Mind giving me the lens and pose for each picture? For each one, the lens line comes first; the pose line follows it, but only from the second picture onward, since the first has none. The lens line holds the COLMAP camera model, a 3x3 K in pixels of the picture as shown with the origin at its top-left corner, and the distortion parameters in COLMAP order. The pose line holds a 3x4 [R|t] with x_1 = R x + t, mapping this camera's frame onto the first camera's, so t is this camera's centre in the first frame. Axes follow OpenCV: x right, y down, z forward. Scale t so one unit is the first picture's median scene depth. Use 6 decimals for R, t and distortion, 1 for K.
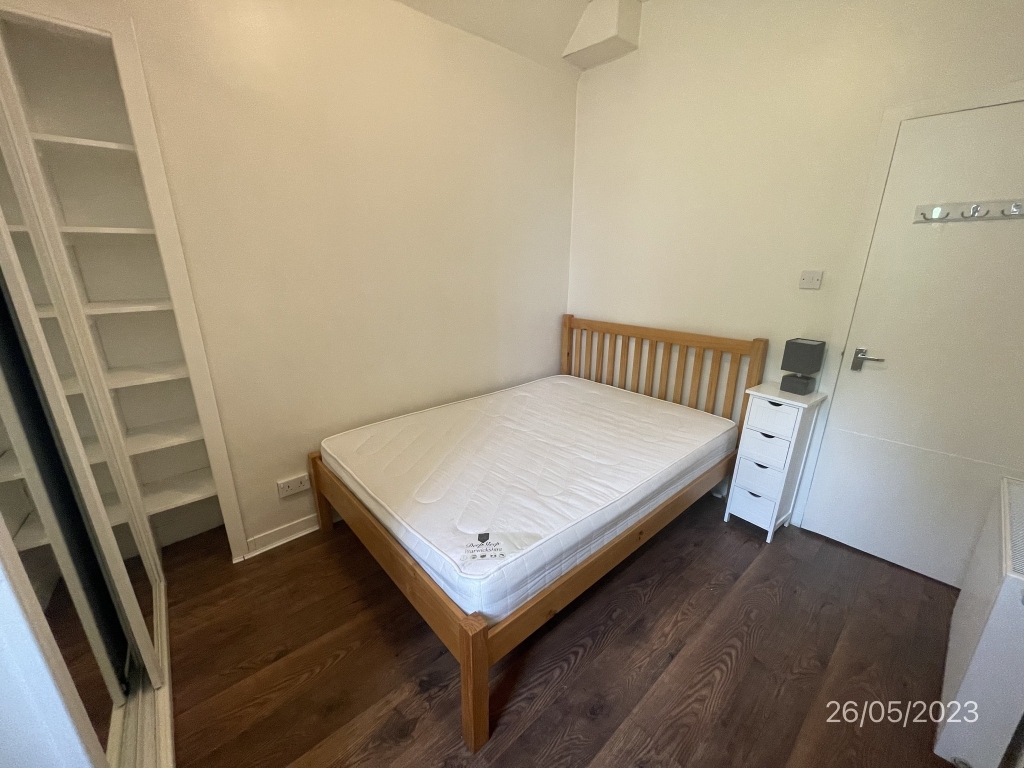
lens RADIAL K [[413.9, 0, 512.0], [0, 413.9, 384.0], [0, 0, 1]] dist [0.002014, 0.000106]
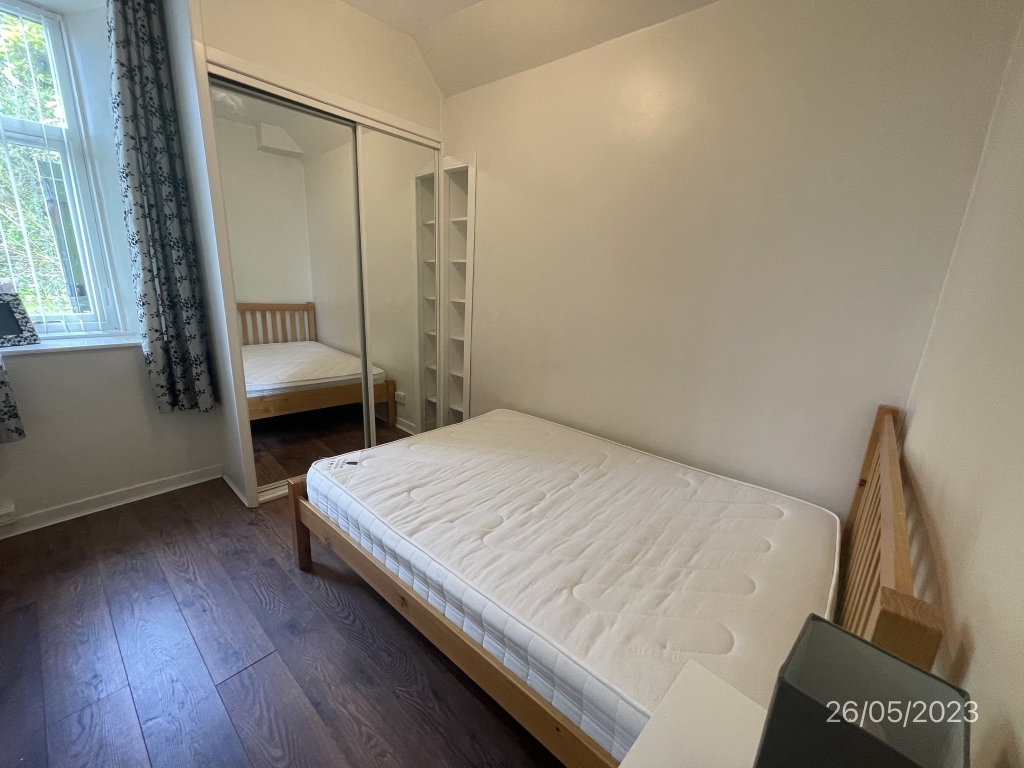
lens RADIAL K [[405.8, 0, 512.0], [0, 405.8, 384.0], [0, 0, 1]] dist [-0.001900, -0.000349]
pose [[0.135269, 0.250400, -0.958646, 1.064271], [-0.341162, 0.920145, 0.192204, -0.273312], [0.930221, 0.301054, 0.209894, 0.966427]]
